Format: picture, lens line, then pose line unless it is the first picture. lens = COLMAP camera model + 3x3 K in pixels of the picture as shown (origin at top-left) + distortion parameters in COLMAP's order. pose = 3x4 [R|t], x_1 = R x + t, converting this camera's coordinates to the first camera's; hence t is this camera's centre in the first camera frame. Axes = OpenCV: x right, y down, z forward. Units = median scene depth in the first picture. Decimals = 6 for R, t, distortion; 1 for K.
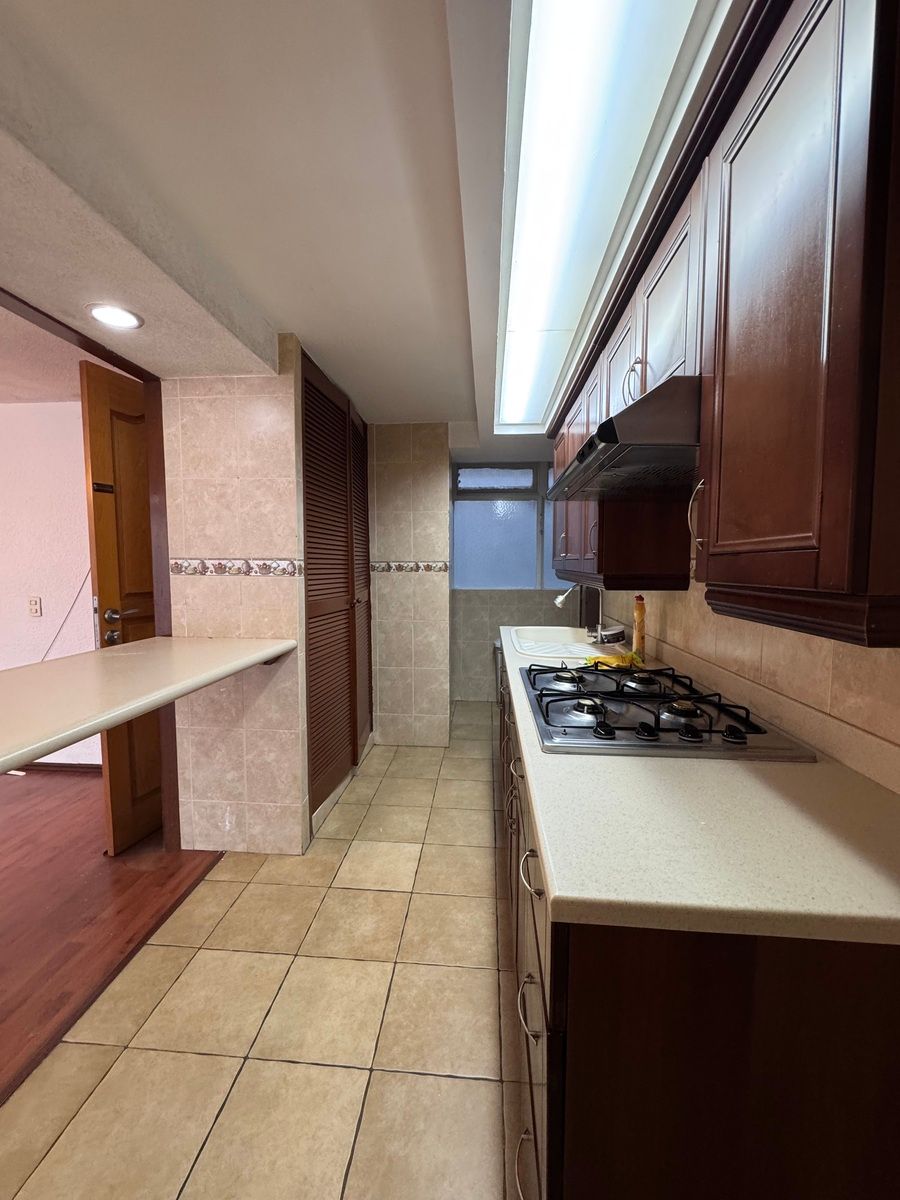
lens RADIAL K [[477.4, 0, 450.8], [0, 477.4, 597.4], [0, 0, 1]] dist [-0.004162, 0.000472]
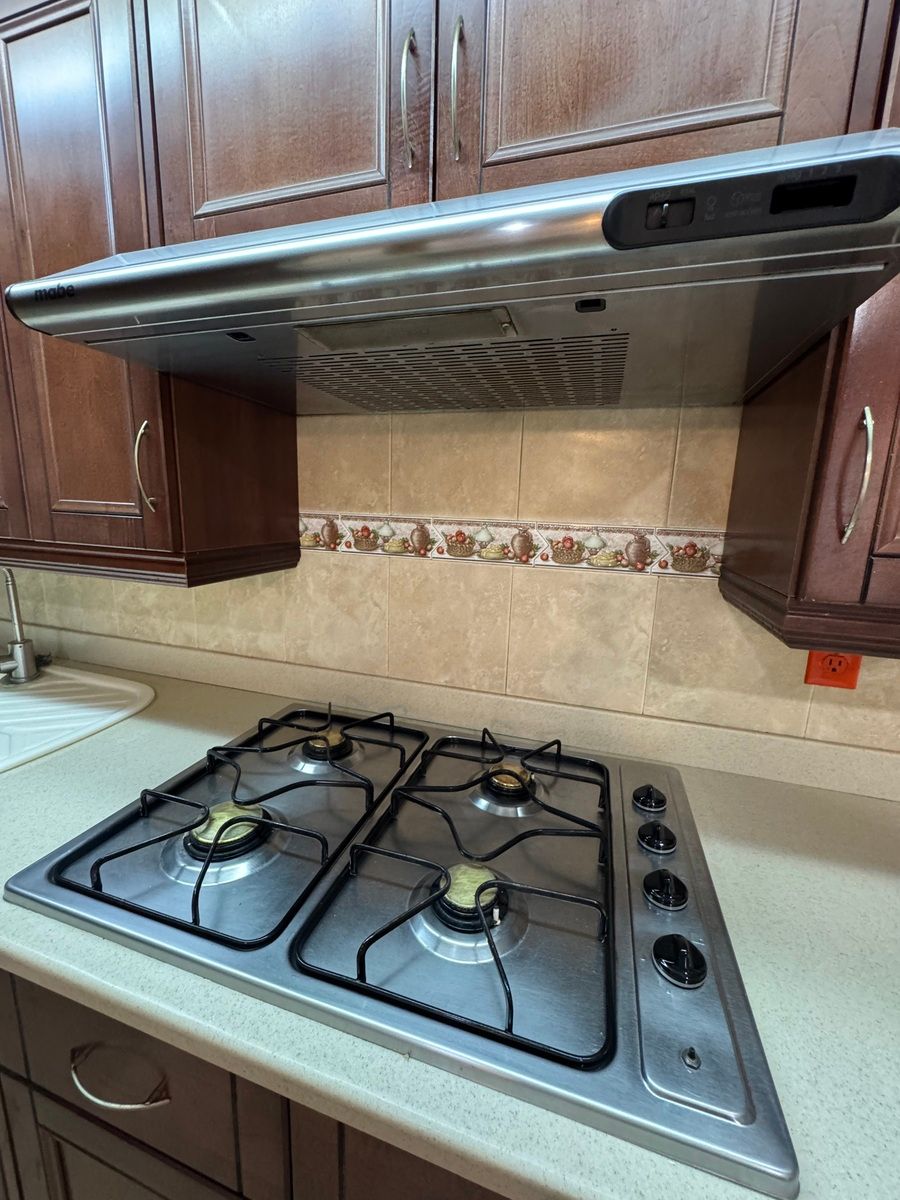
lens RADIAL K [[477.4, 0, 445.5], [0, 477.4, 596.7], [0, 0, 1]] dist [-0.004162, 0.000472]
pose [[0.220309, -0.181521, 0.958391, -0.028582], [0.037709, 0.983383, 0.177586, -0.047087], [-0.974701, -0.002983, 0.223493, 0.402989]]
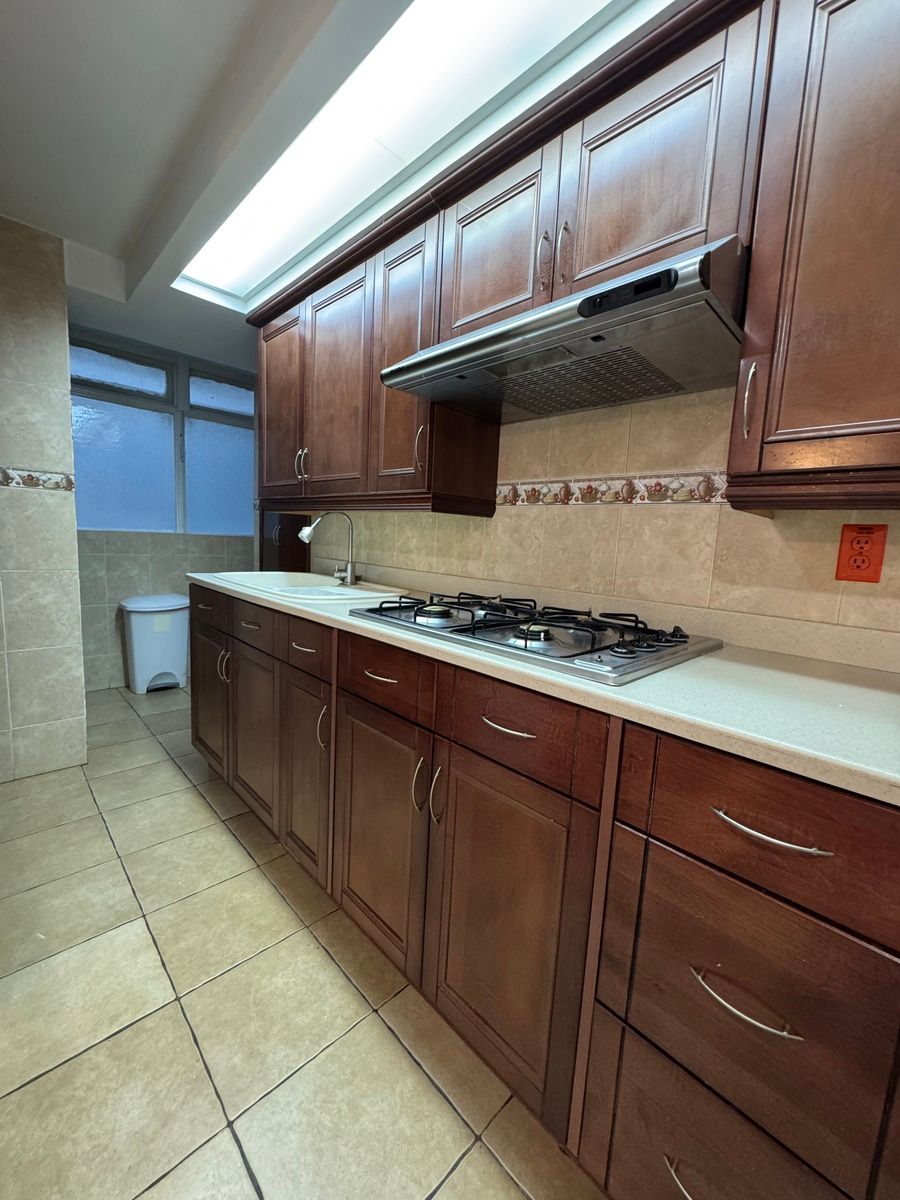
lens RADIAL K [[477.4, 0, 446.3], [0, 477.4, 598.2], [0, 0, 1]] dist [-0.004162, 0.000472]
pose [[0.658599, -0.059798, 0.750114, -0.185304], [0.001441, 0.996936, 0.078210, 0.044002], [-0.752492, -0.050428, 0.656667, 0.247403]]
